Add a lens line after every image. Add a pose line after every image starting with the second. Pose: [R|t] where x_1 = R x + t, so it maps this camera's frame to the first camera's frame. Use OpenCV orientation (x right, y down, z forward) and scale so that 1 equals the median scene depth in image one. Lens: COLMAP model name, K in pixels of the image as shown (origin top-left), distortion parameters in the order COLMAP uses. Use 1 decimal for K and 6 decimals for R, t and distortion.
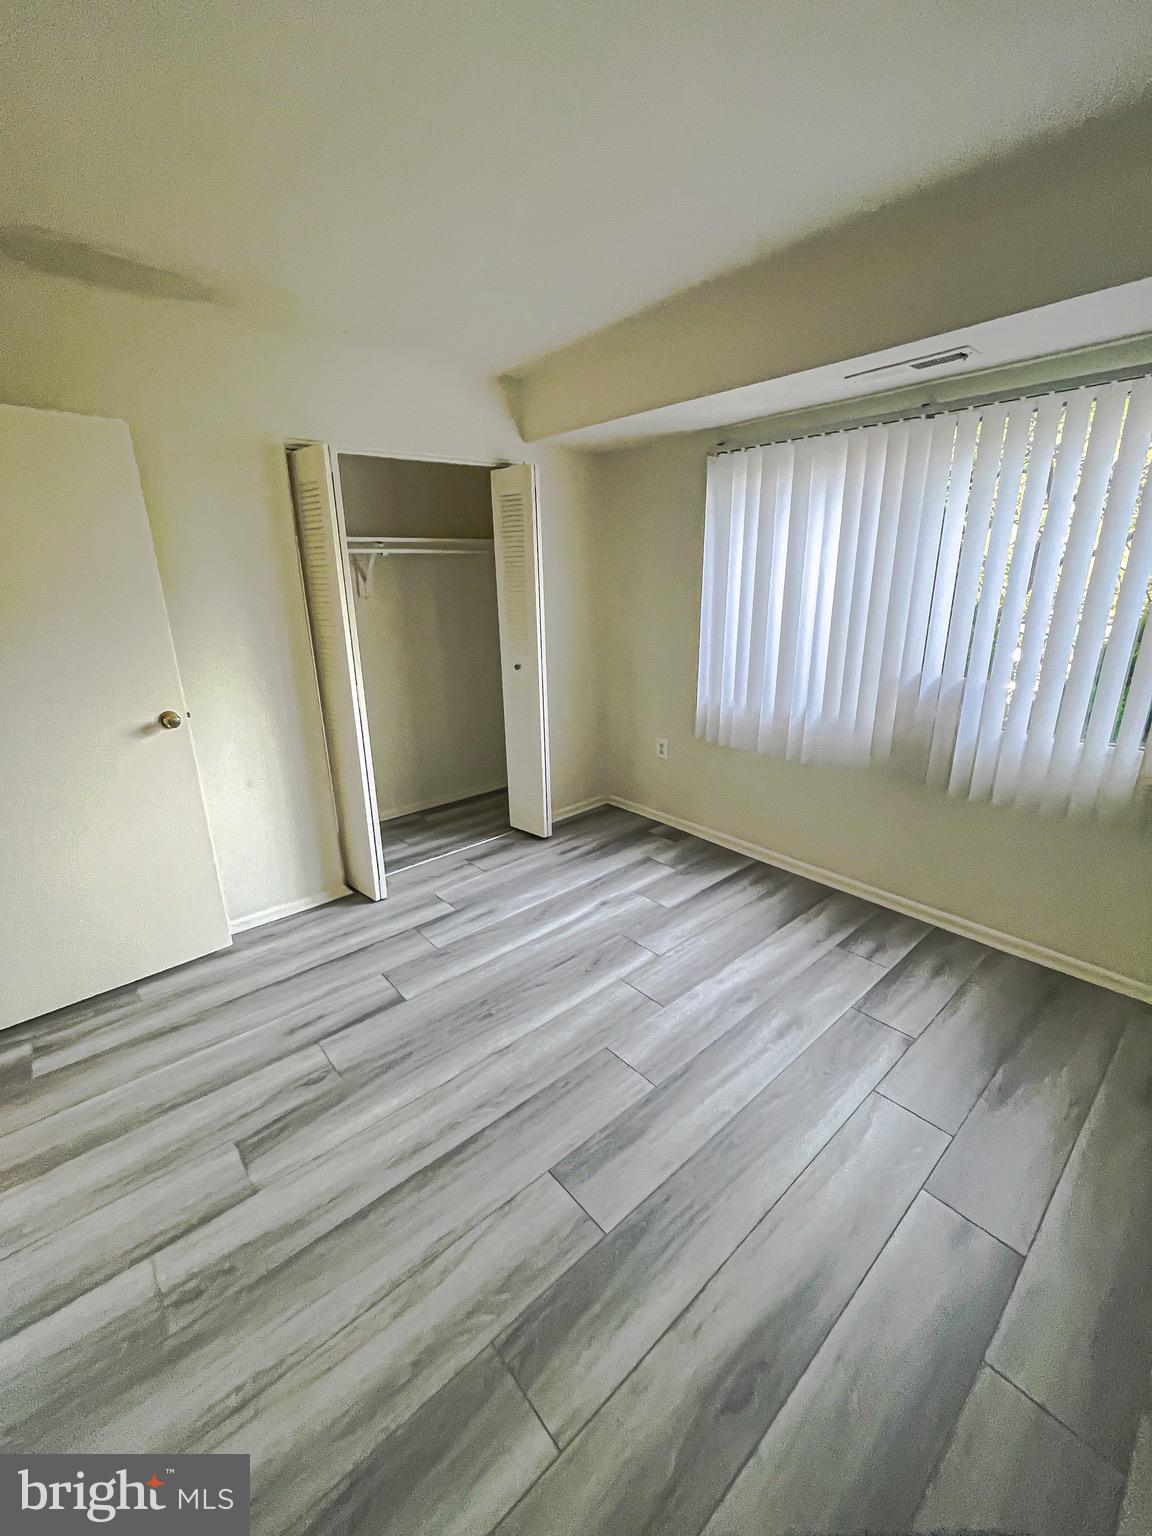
lens RADIAL K [[623.2, 0, 585.6], [0, 623.2, 764.6], [0, 0, 1]] dist [-0.004754, 0.000074]
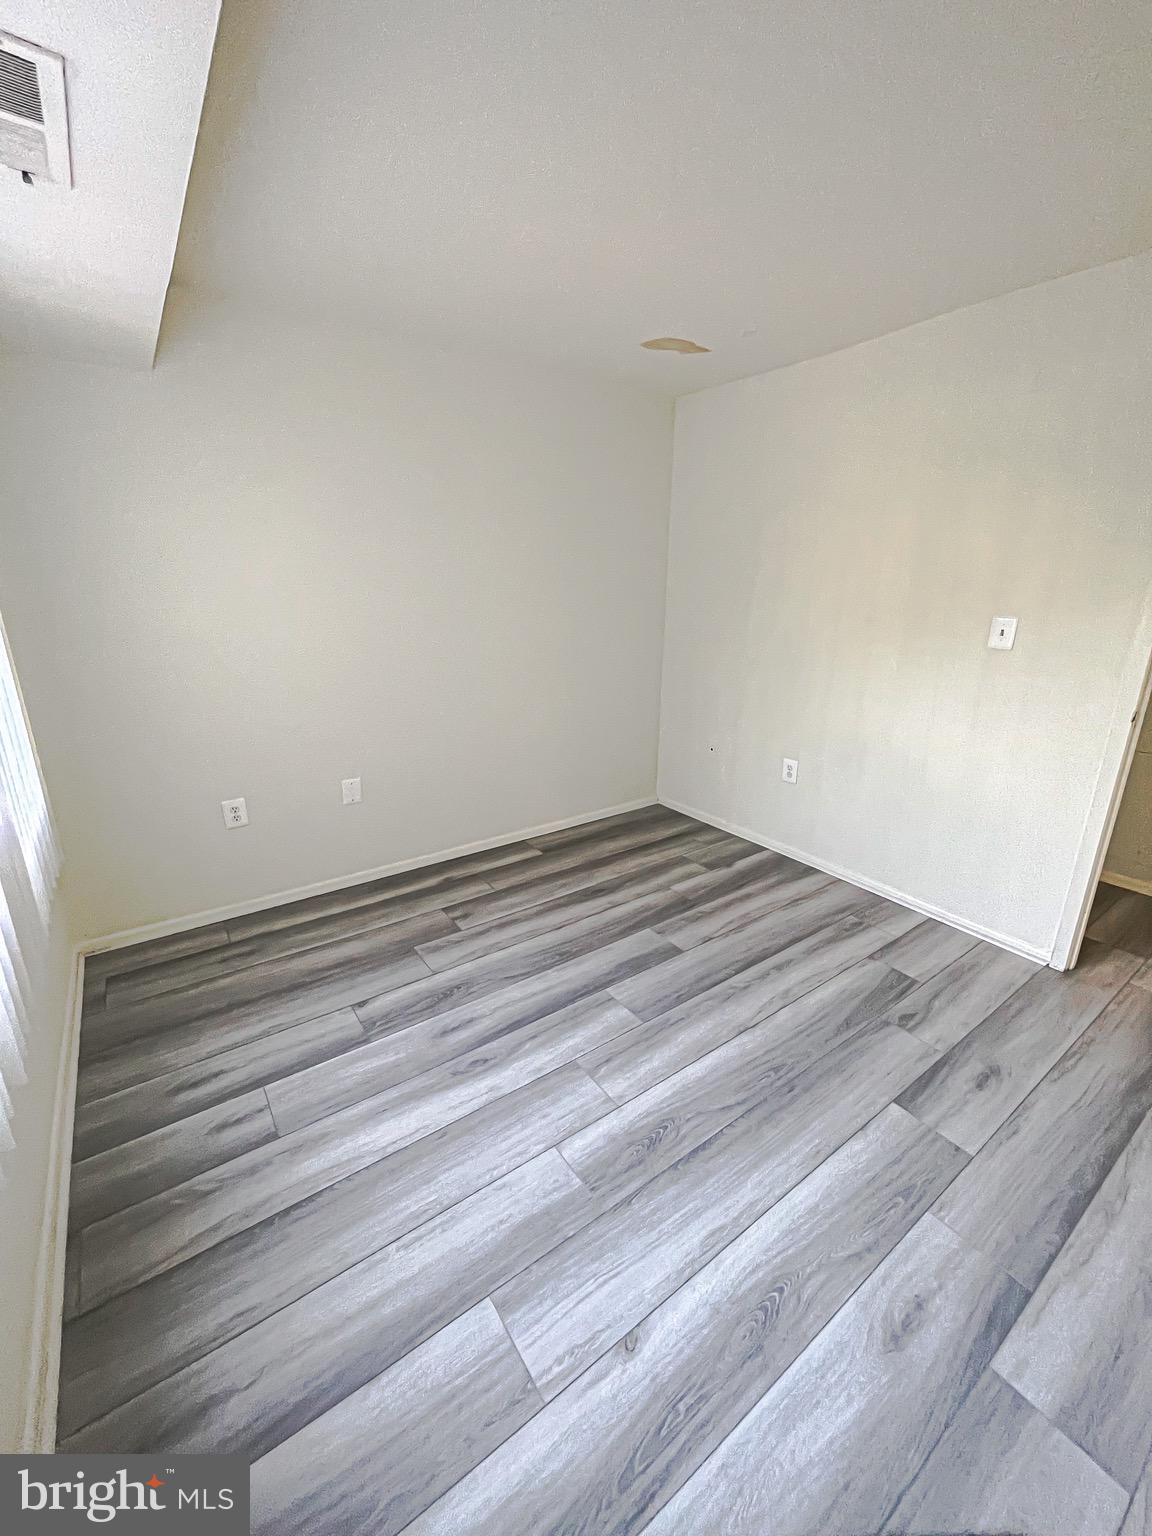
lens RADIAL K [[623.2, 0, 585.6], [0, 623.2, 764.6], [0, 0, 1]] dist [-0.004754, 0.000074]
pose [[-0.995247, -0.021960, 0.094871, 0.038244], [0.033527, 0.837403, 0.545556, -0.457801], [-0.091425, 0.546144, -0.832687, 1.577425]]
